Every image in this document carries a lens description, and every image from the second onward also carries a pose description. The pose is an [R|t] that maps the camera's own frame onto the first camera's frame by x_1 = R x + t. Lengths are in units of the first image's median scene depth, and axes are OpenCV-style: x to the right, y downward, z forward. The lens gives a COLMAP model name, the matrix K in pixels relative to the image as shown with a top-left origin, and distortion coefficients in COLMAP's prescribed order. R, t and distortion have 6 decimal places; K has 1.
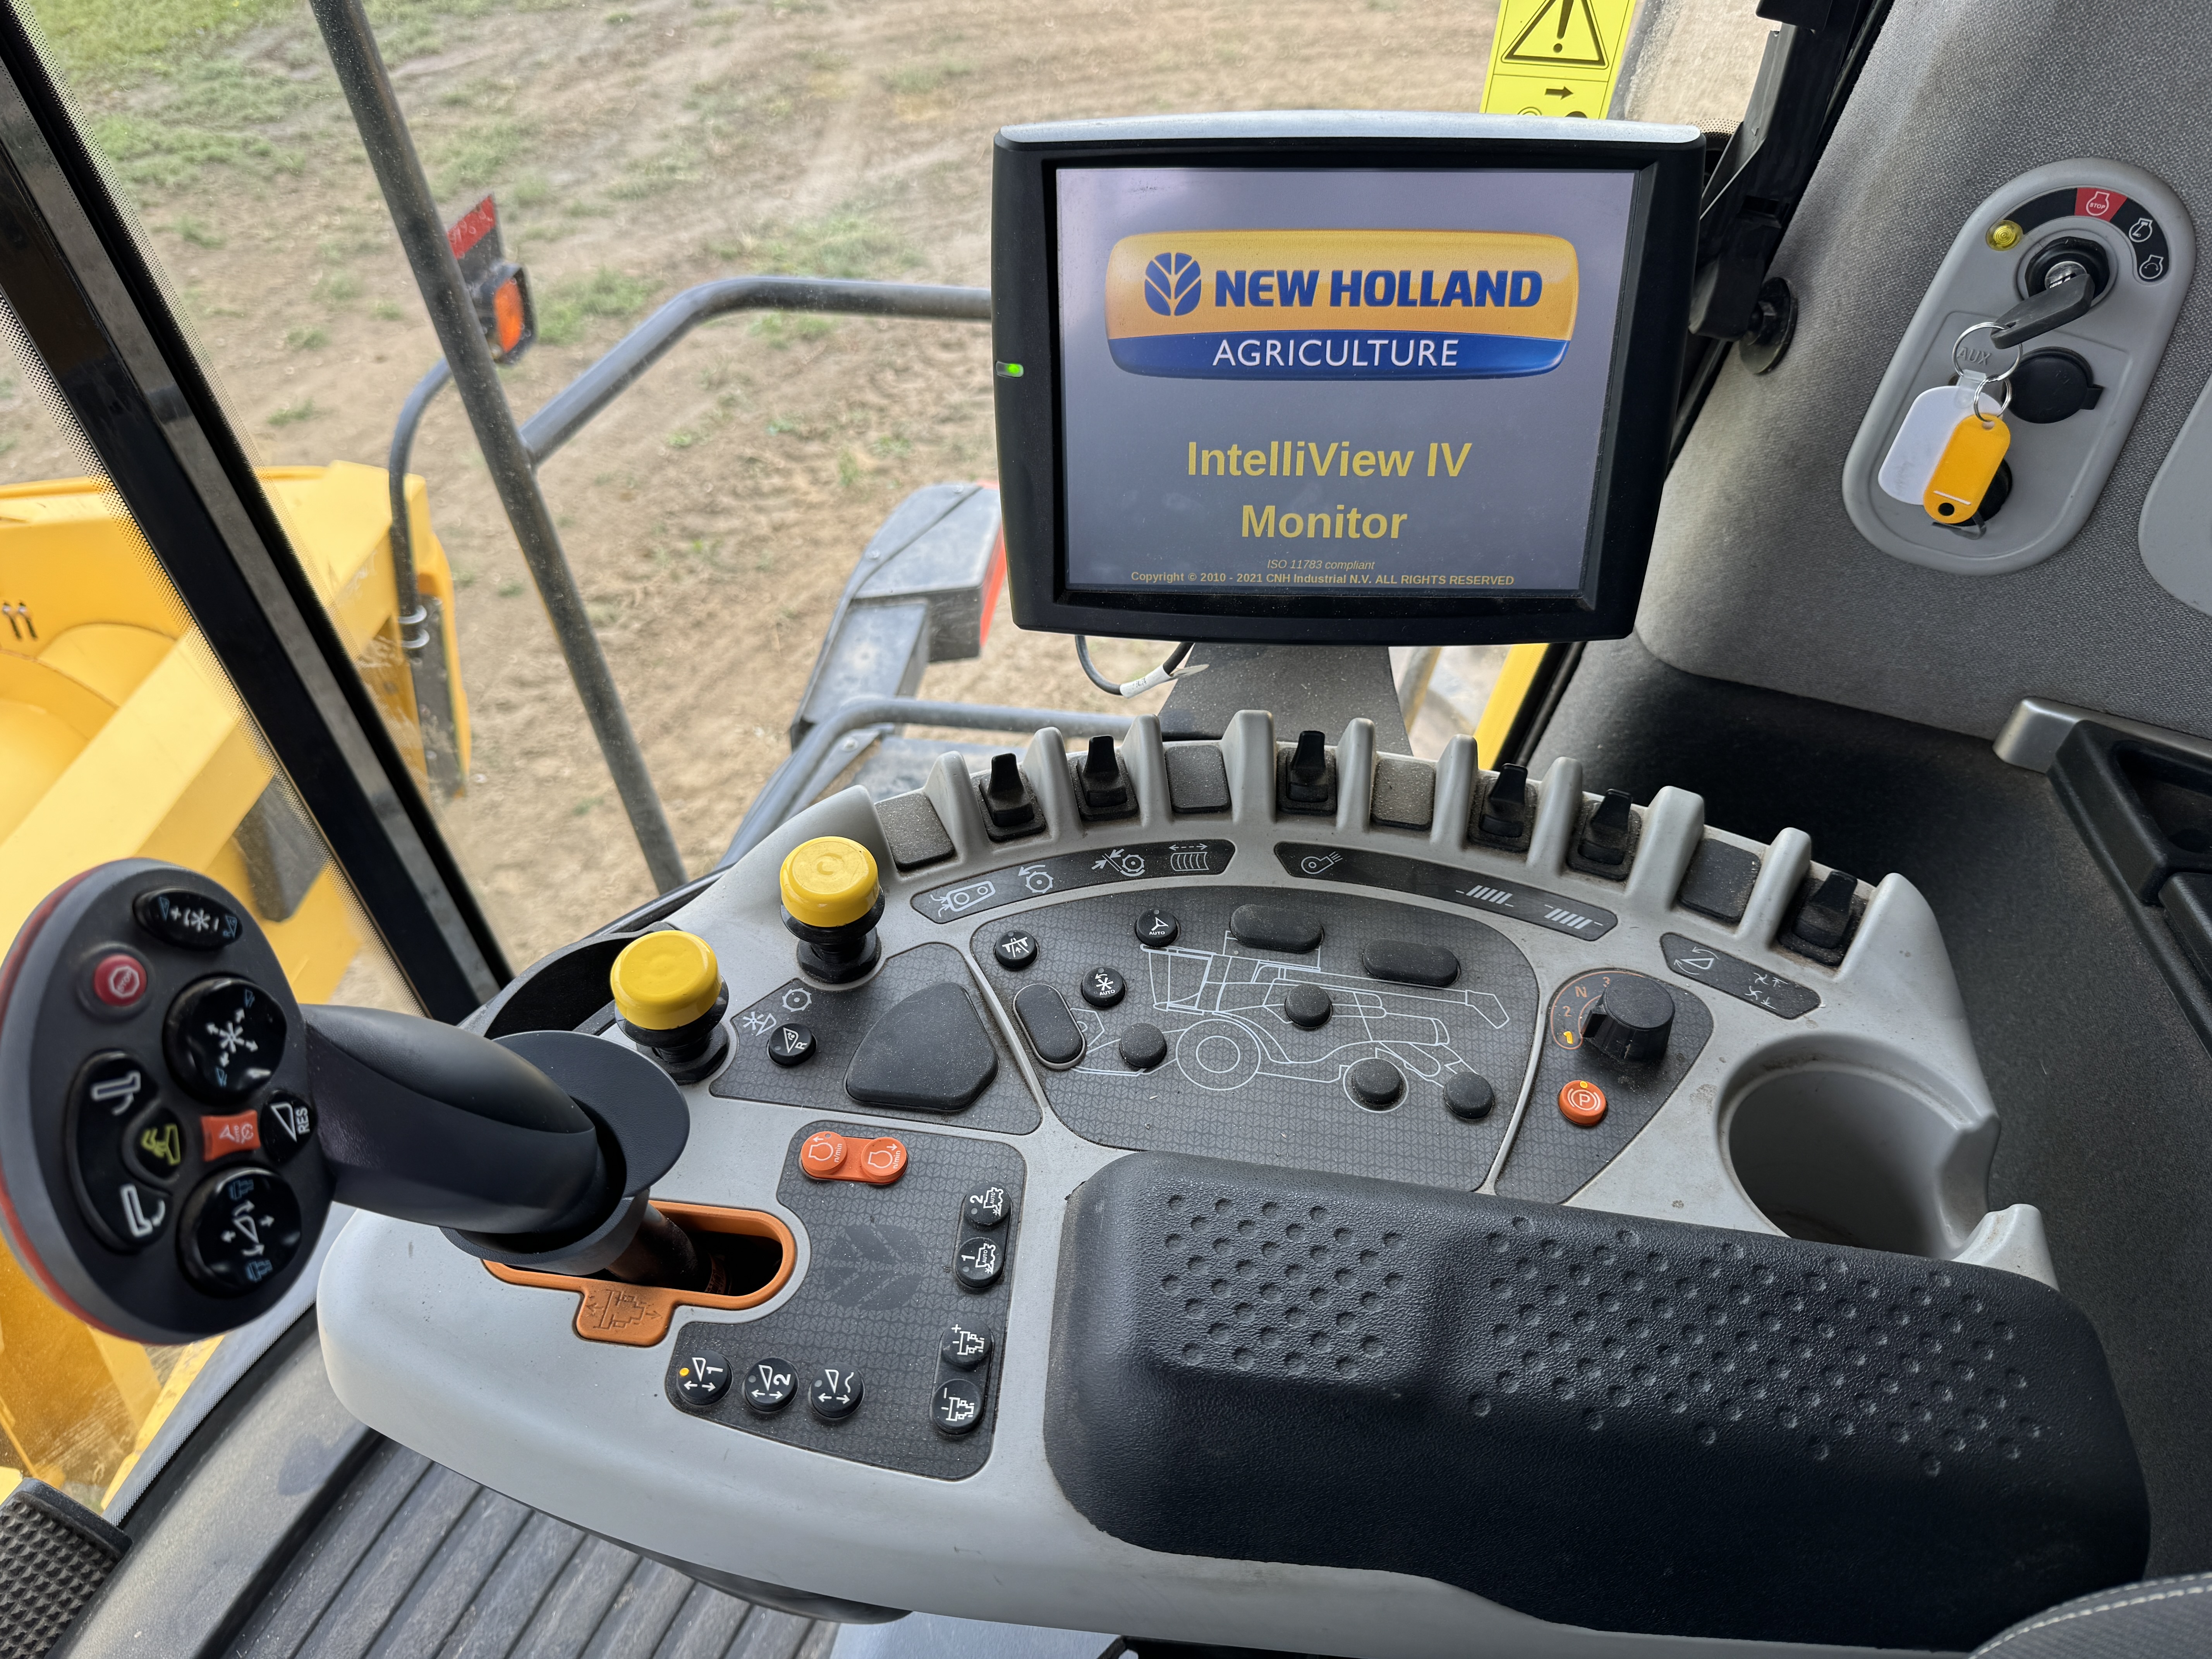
lens RADIAL K [[1507.2, 0, 1069.7], [0, 1507.2, 833.7], [0, 0, 1]] dist [0.077082, -0.113945]
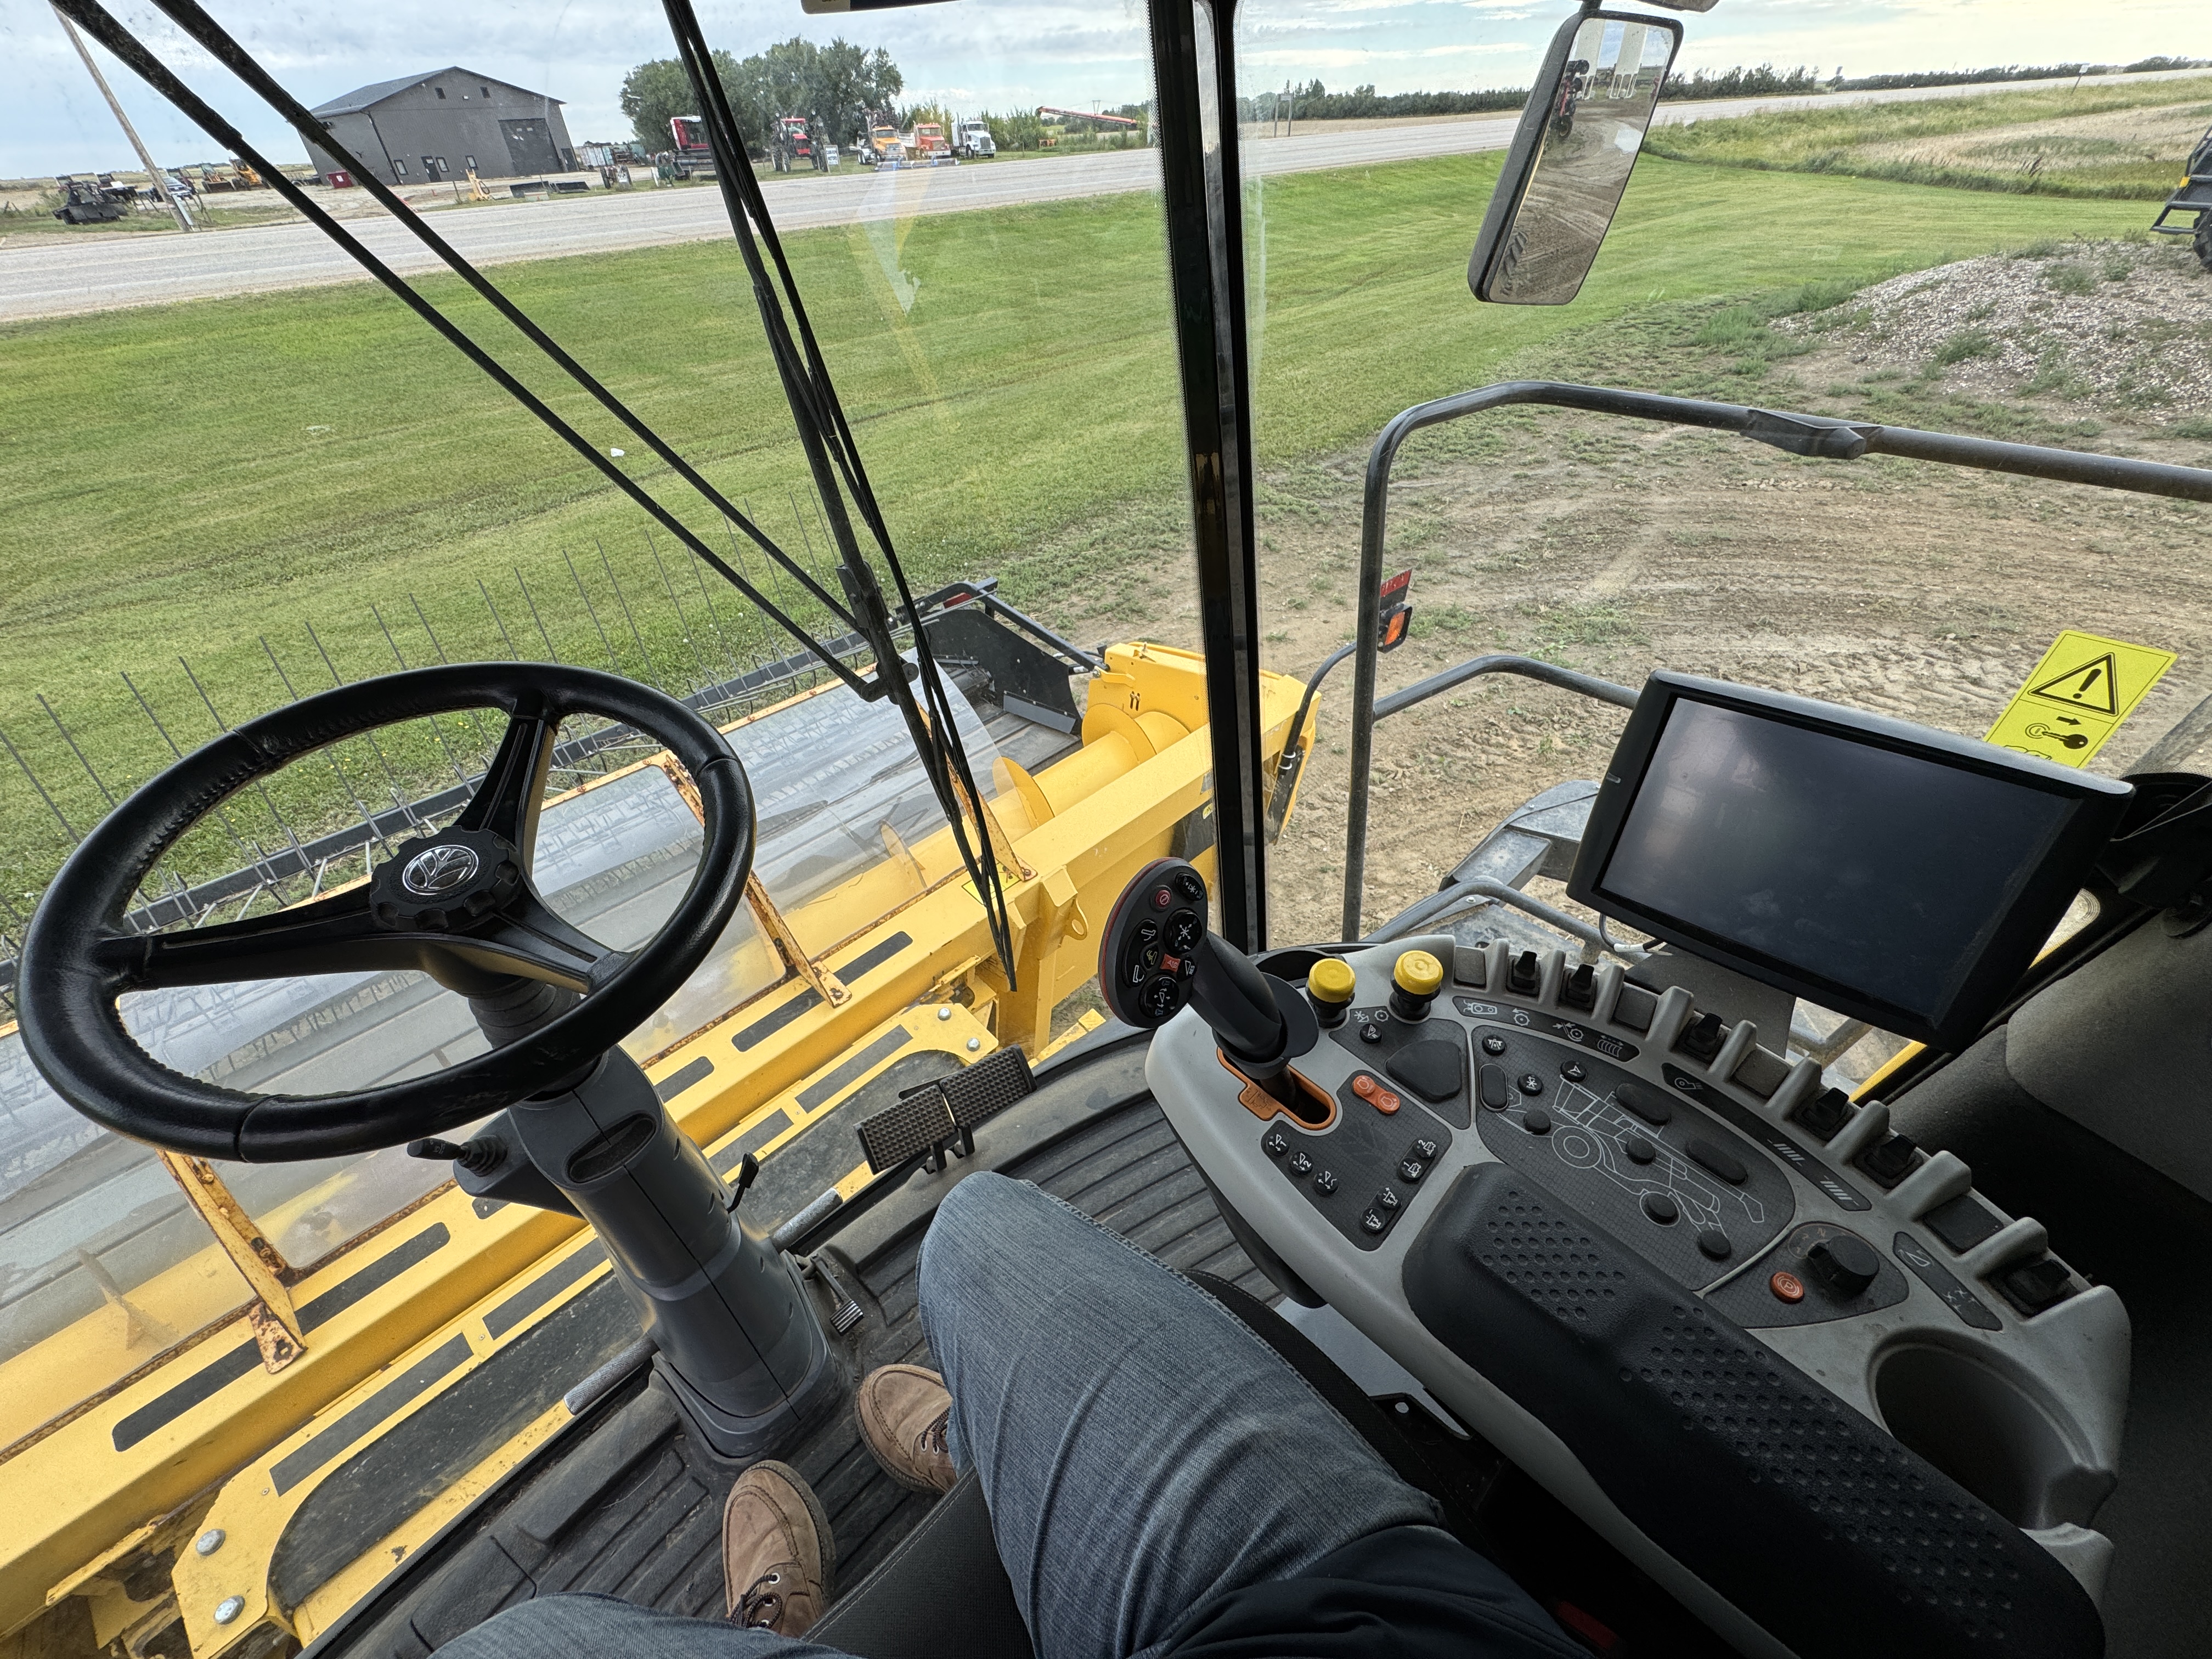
lens RADIAL K [[862.5, 0, 1119.3], [0, 862.5, 820.4], [0, 0, 1]] dist [-0.008612, -0.000009]
pose [[0.778105, 0.357100, -0.516751, 0.033323], [-0.398504, 0.916561, 0.033335, -0.019512], [0.485538, 0.179989, 0.855486, -0.148628]]
